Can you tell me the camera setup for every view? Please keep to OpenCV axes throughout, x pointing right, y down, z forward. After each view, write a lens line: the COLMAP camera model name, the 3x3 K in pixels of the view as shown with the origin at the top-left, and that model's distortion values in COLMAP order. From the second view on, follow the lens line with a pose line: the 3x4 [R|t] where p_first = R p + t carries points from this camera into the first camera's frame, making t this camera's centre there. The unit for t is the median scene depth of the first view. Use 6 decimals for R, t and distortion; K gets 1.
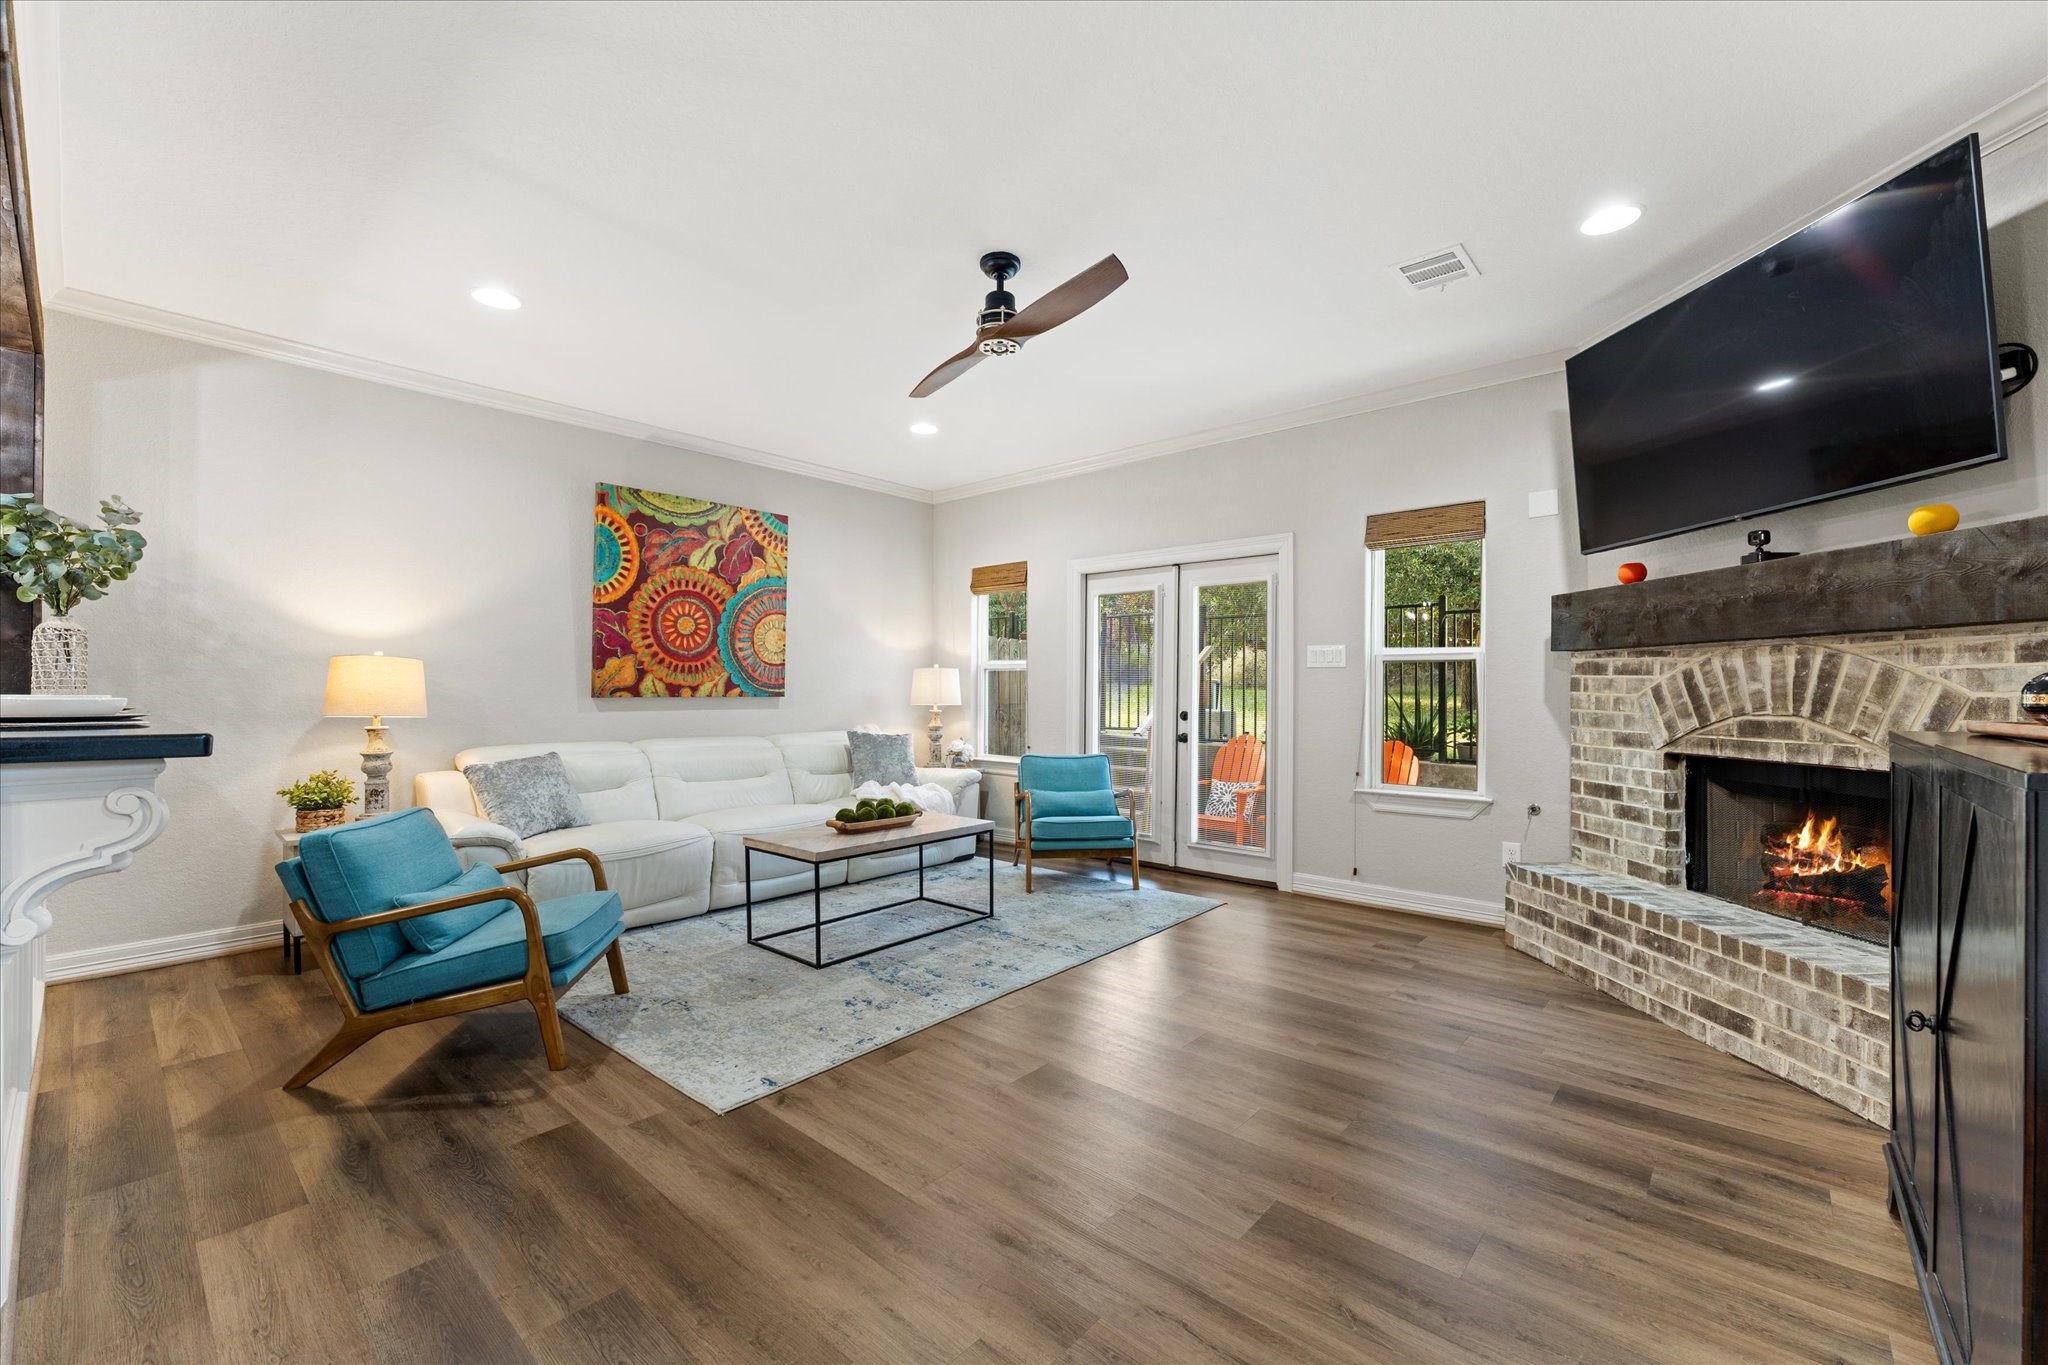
lens RADIAL K [[834.3, 0, 1028.0], [0, 834.3, 689.1], [0, 0, 1]] dist [0.000386, -0.000002]
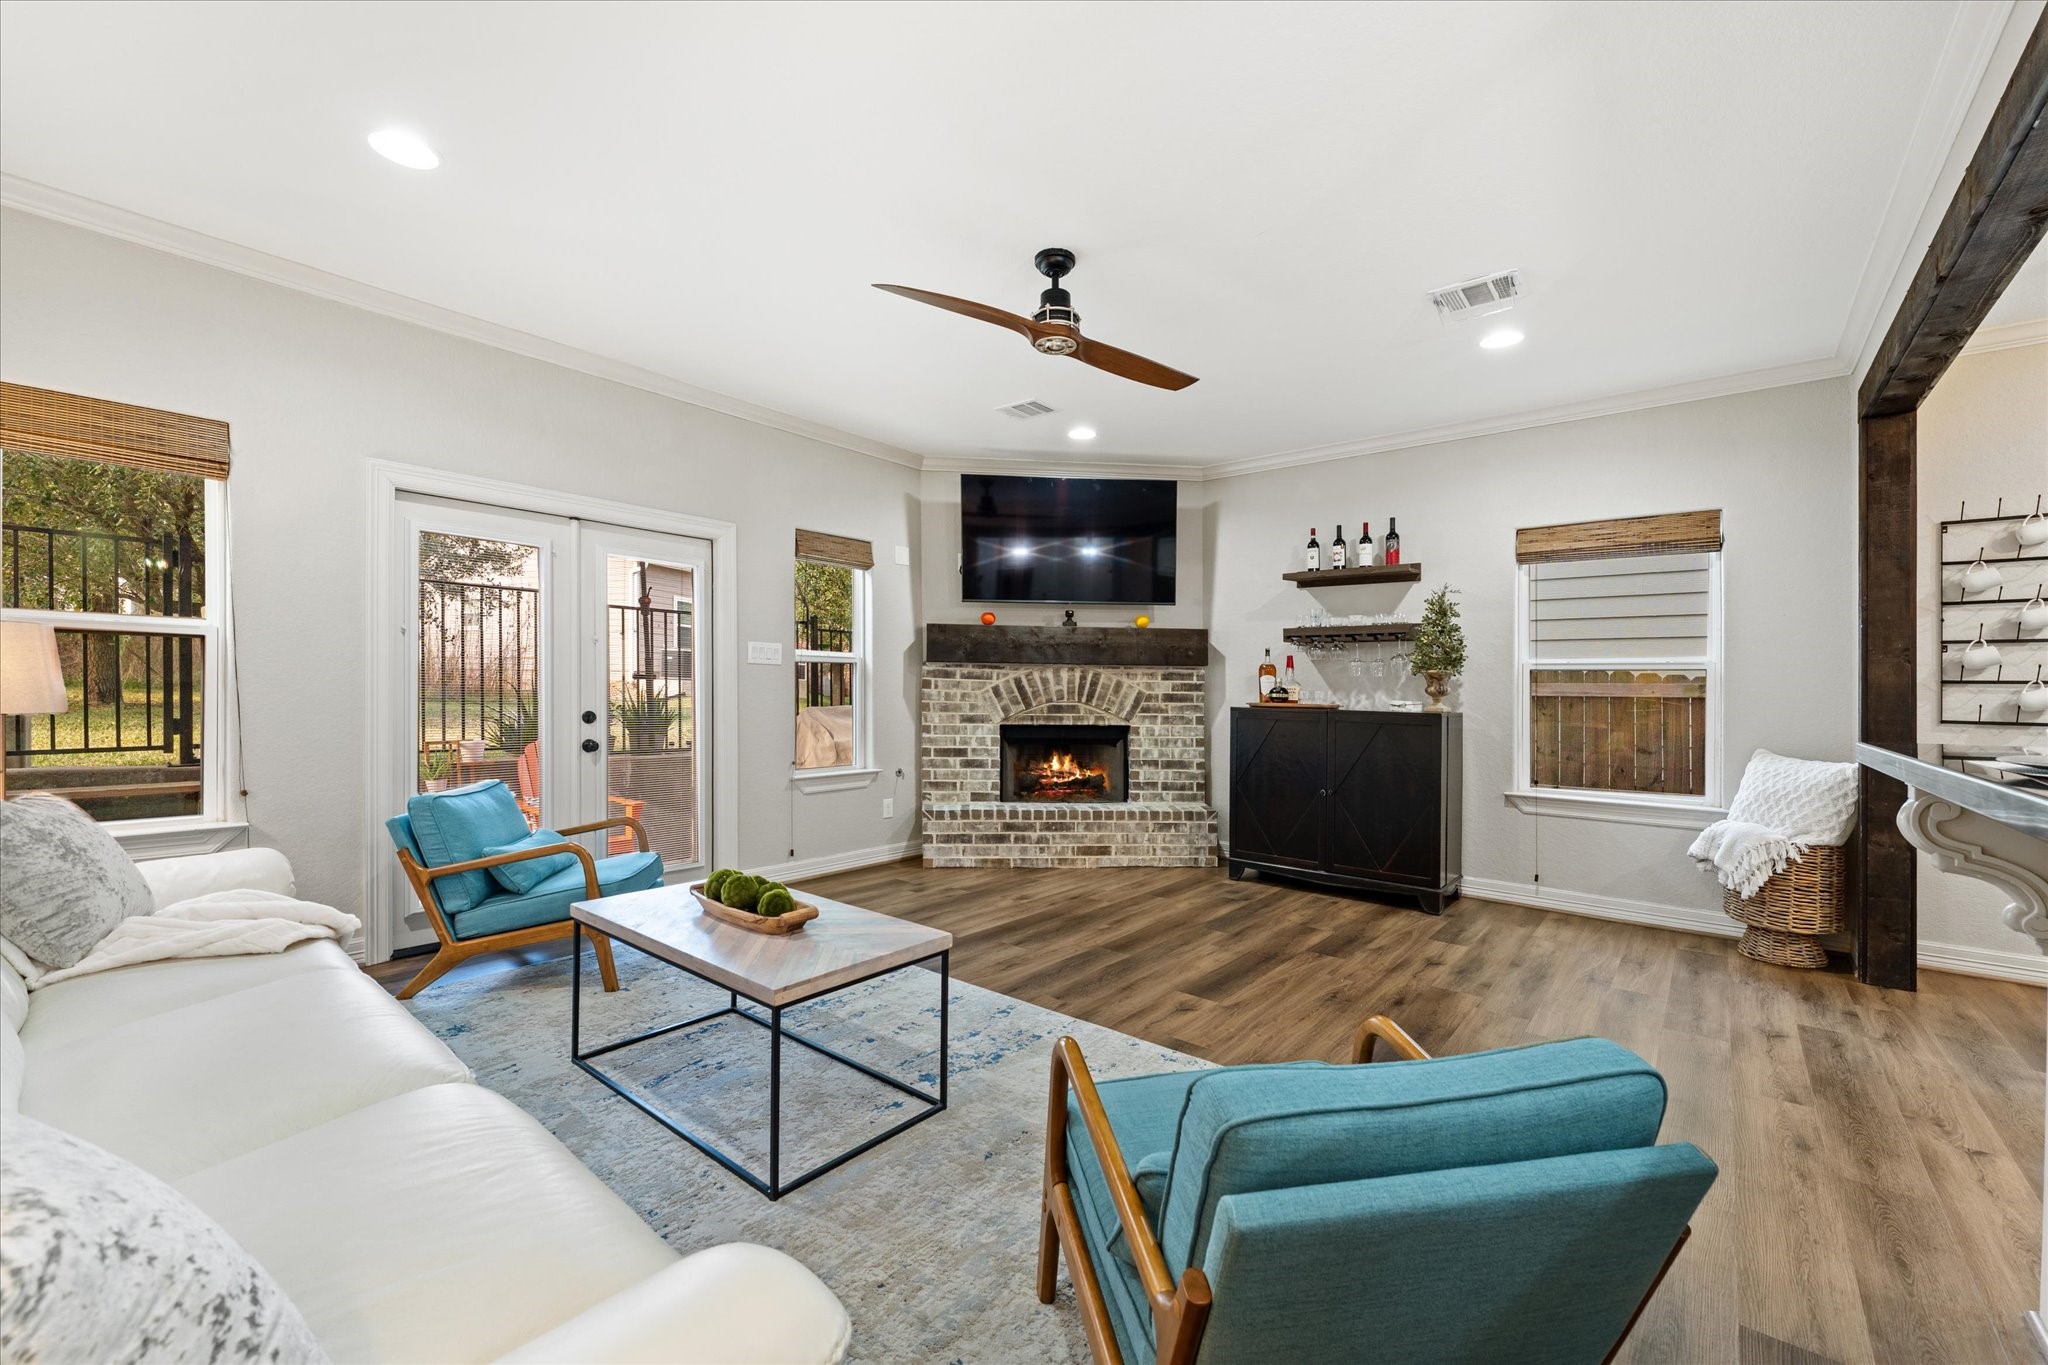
lens RADIAL K [[834.3, 0, 1023.8], [0, 834.3, 682.4], [0, 0, 1]] dist [0.000386, -0.000002]
pose [[-0.028324, 0.002063, 0.999597, -1.012180], [-0.016037, 0.999868, -0.002518, -0.008606], [-0.999470, -0.016101, -0.028287, 1.047407]]
